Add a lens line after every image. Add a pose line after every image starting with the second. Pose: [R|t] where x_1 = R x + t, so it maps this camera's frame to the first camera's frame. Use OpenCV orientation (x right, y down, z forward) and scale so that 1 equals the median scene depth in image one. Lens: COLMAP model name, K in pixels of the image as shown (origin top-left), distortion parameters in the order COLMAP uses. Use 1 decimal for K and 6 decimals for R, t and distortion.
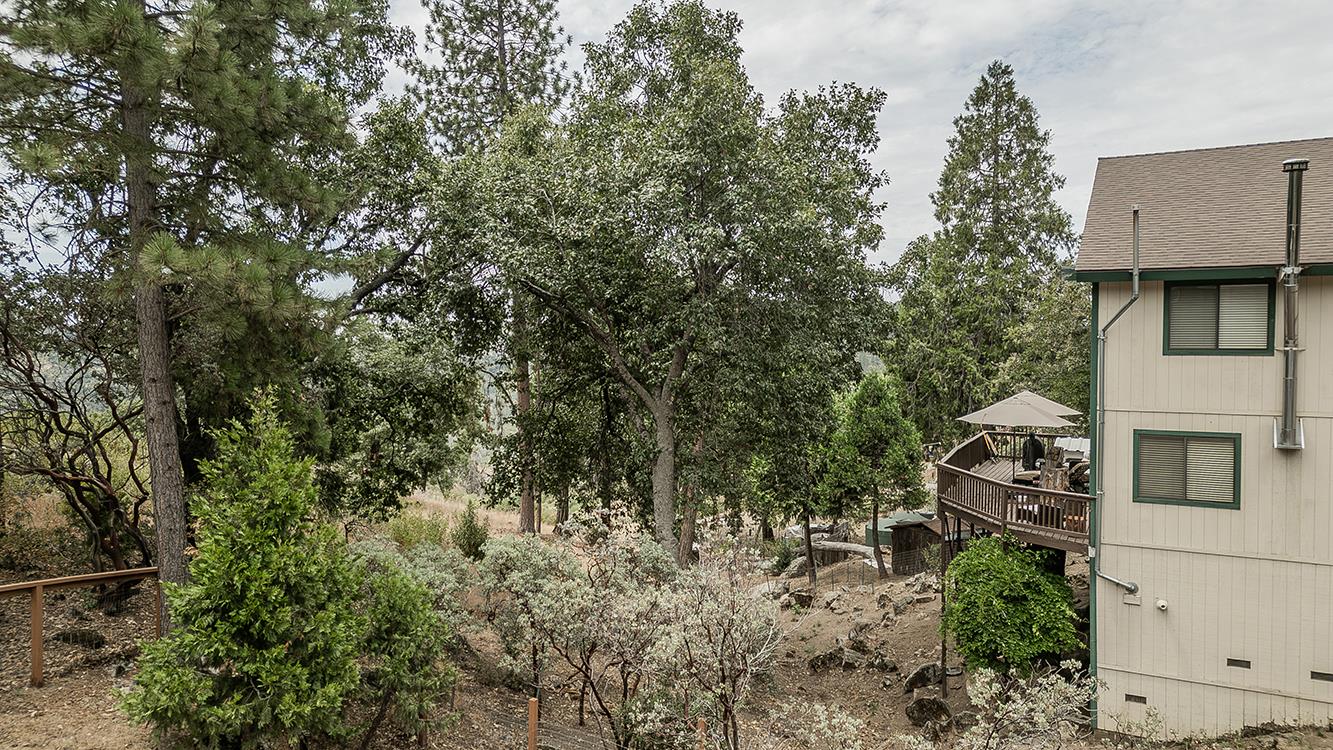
lens RADIAL K [[938.6, 0, 669.2], [0, 938.6, 376.0], [0, 0, 1]] dist [0.065890, -0.029495]
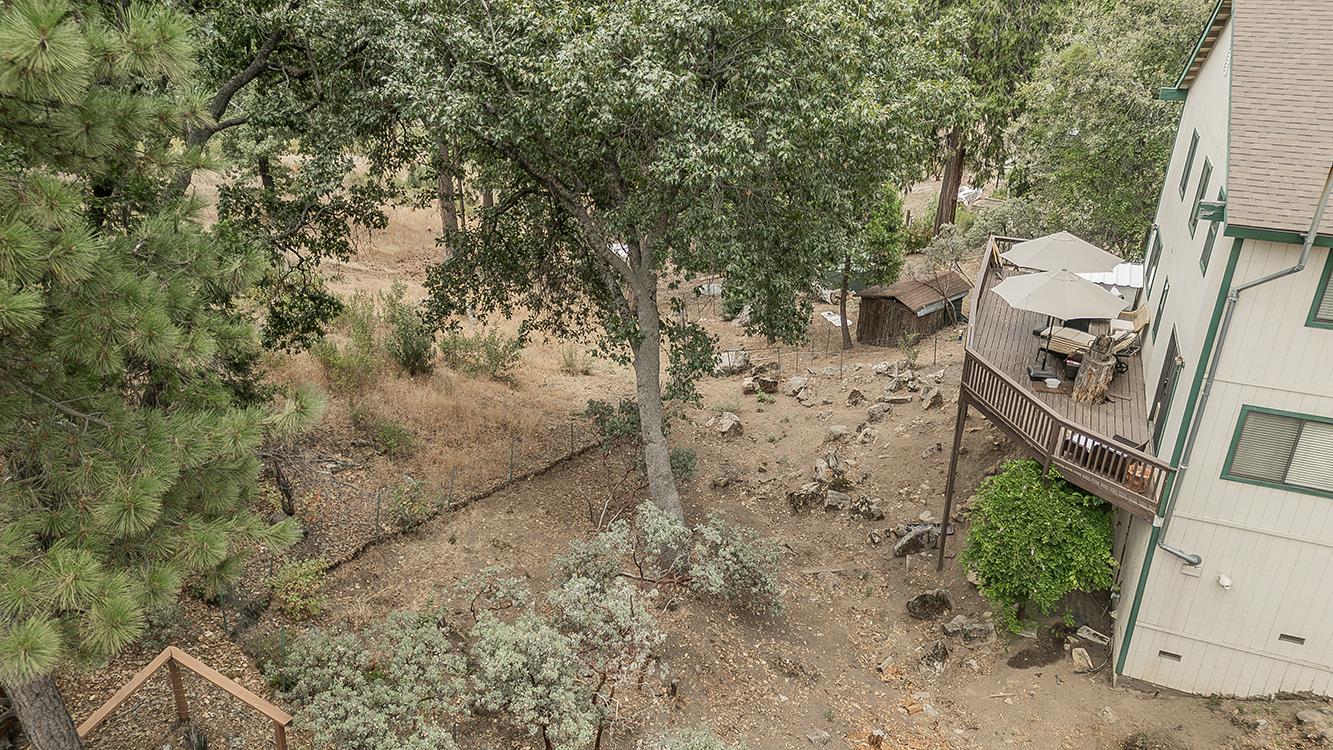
lens RADIAL K [[938.6, 0, 660.8], [0, 938.6, 373.4], [0, 0, 1]] dist [0.065890, -0.029495]
pose [[0.995823, -0.034466, 0.084550, -0.083202], [-0.002691, 0.914536, 0.404496, -0.287553], [-0.091265, -0.403034, 0.910623, 0.276564]]
